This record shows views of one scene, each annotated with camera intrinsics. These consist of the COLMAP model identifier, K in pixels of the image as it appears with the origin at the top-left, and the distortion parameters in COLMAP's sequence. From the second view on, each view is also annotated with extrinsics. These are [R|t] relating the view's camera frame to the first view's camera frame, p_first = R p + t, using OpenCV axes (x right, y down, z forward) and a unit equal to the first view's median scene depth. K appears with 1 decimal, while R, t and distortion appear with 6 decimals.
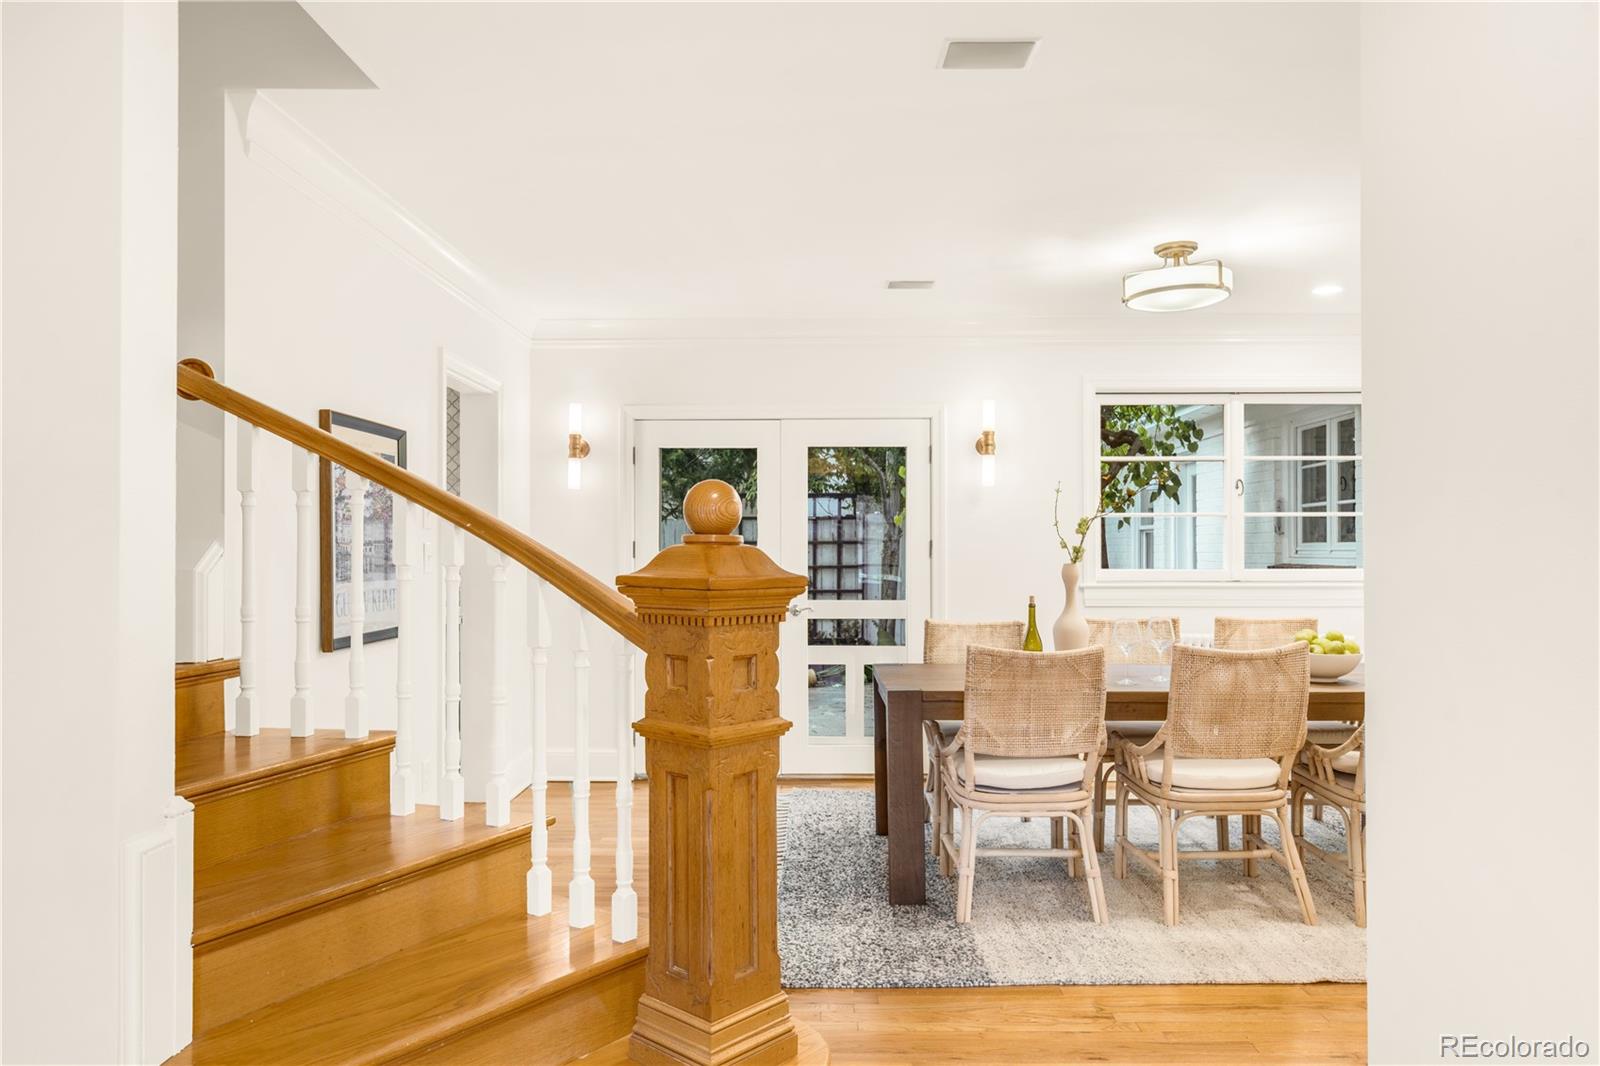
lens RADIAL K [[1075.9, 0, 798.2], [0, 1075.9, 537.2], [0, 0, 1]] dist [0.008317, 0.000021]
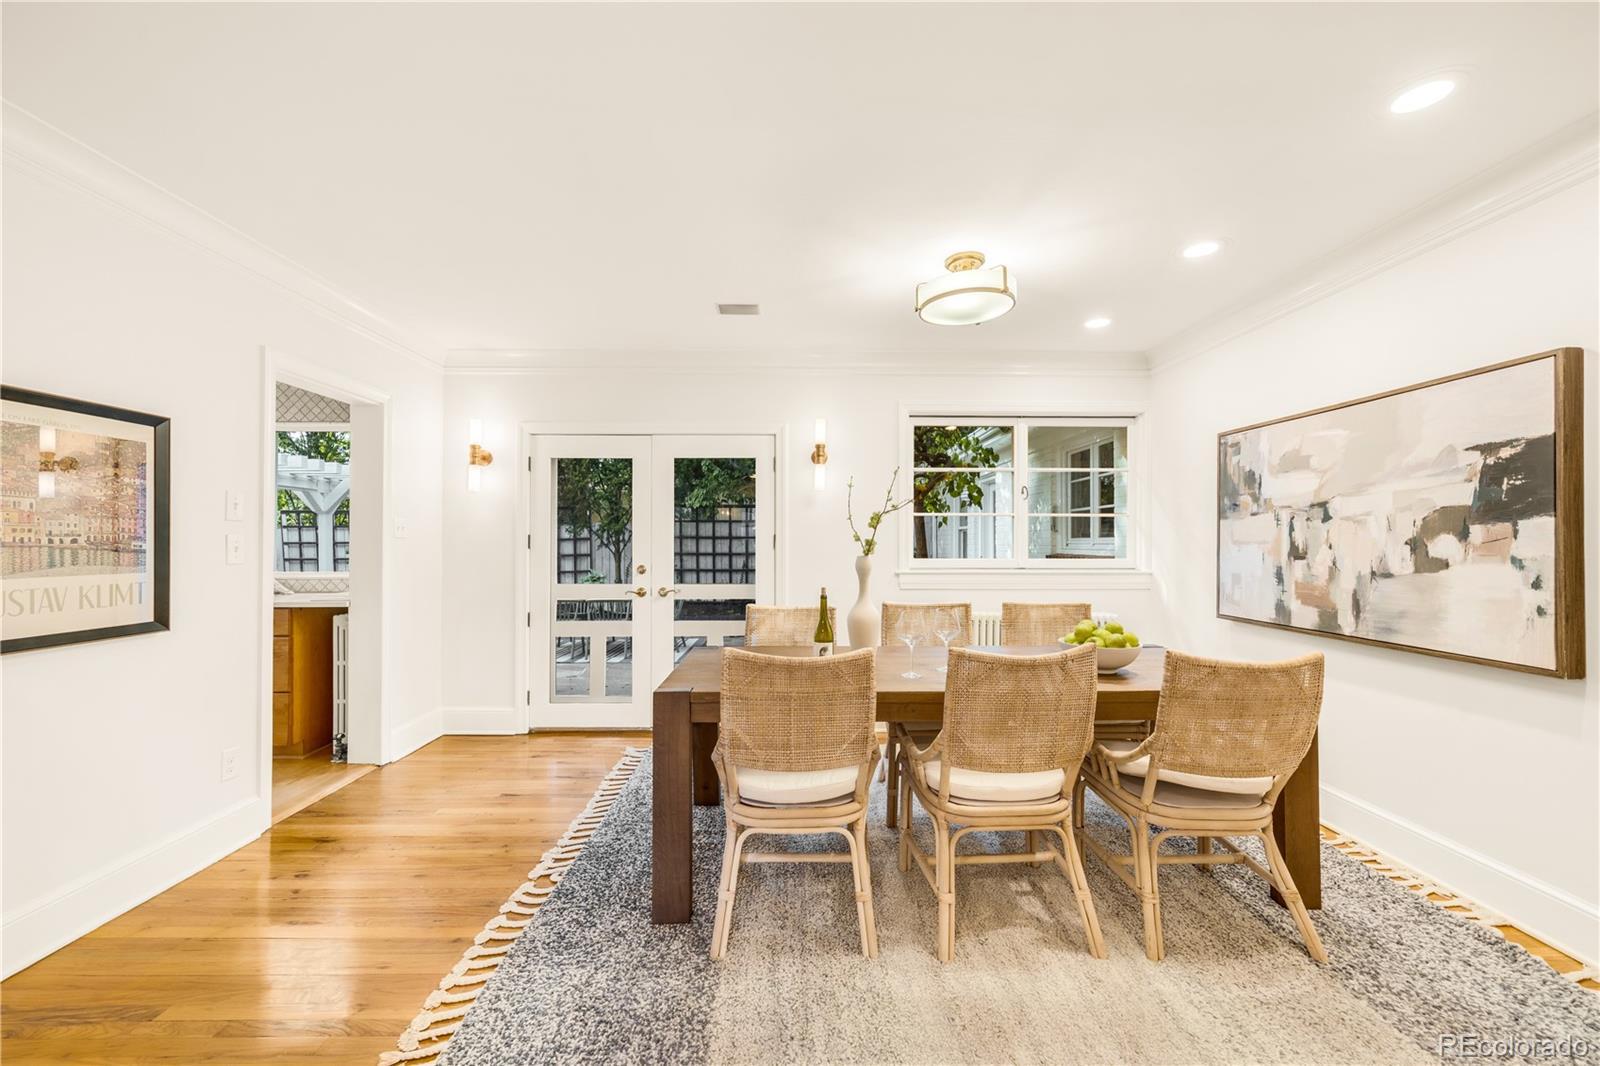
lens RADIAL K [[624.3, 0, 796.3], [0, 624.3, 533.5], [0, 0, 1]] dist [-0.000118, 0.000207]
pose [[0.999372, 0.002461, 0.035352, 0.124376], [-0.002363, 0.999993, -0.002818, 0.003696], [-0.035359, 0.002732, 0.999371, 0.297156]]
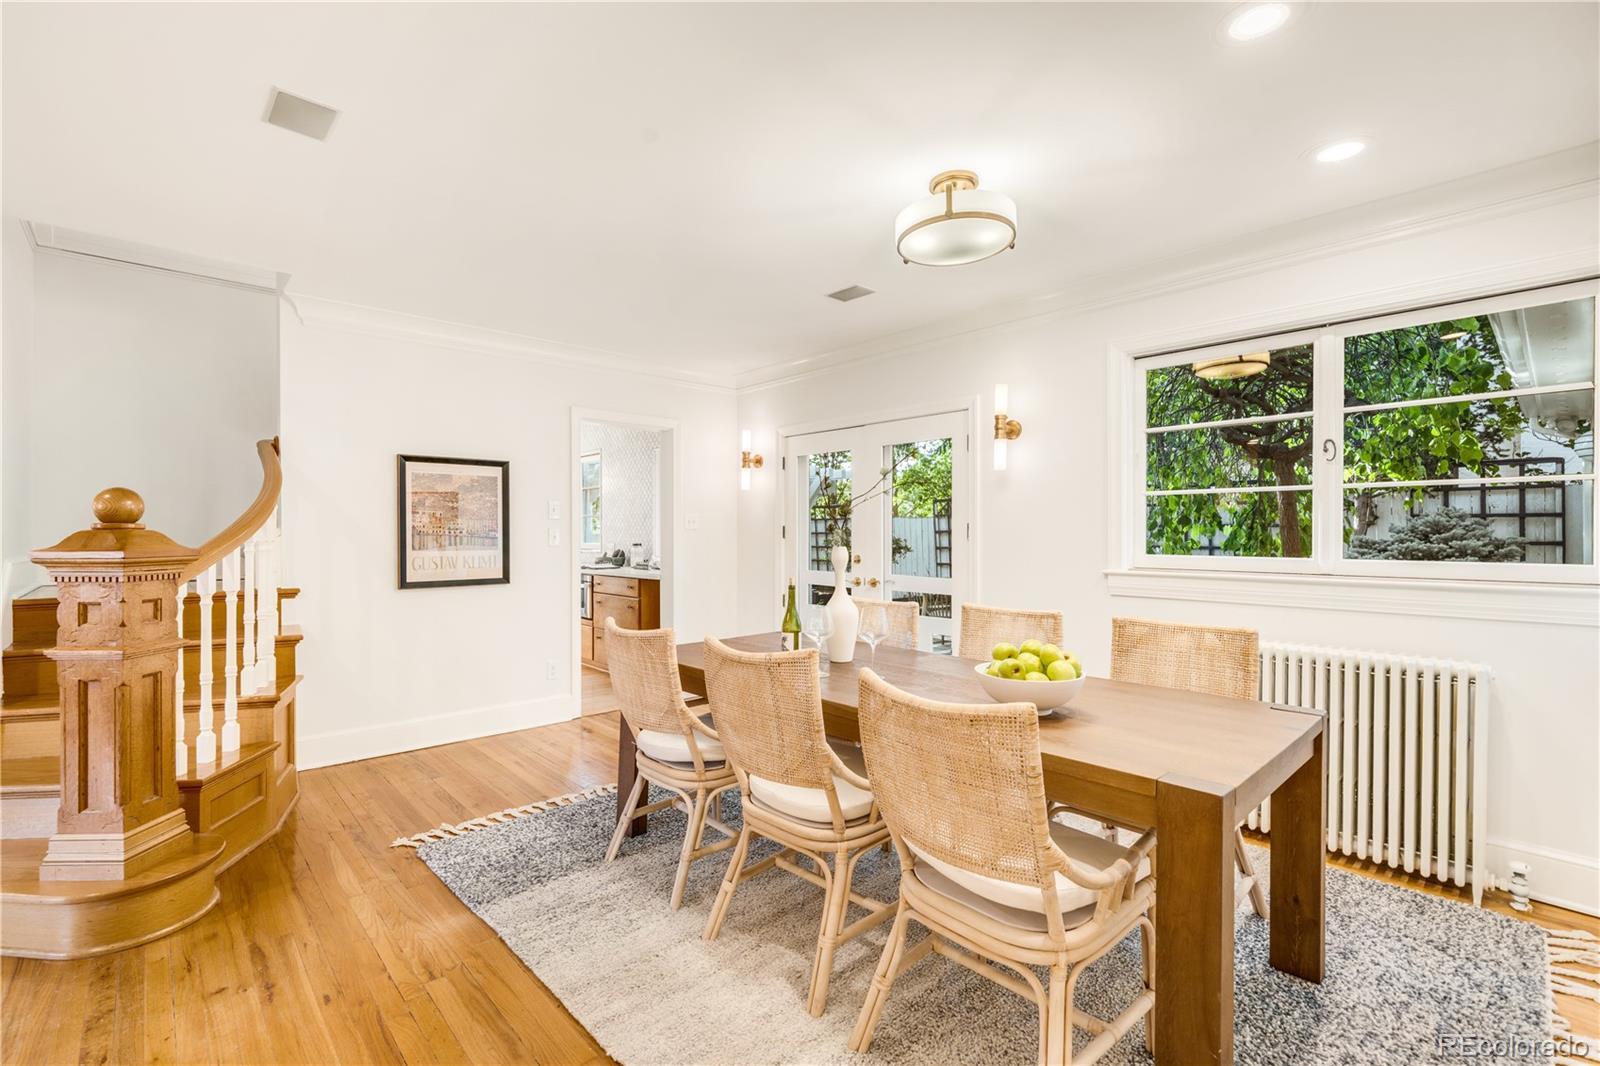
lens RADIAL K [[703.8, 0, 789.5], [0, 703.8, 533.3], [0, 0, 1]] dist [-0.000407, -0.000196]
pose [[0.694625, 0.002422, -0.719368, 0.510910], [0.009122, 0.999884, 0.012175, 0.002772], [0.719314, -0.015019, 0.694523, 0.390274]]
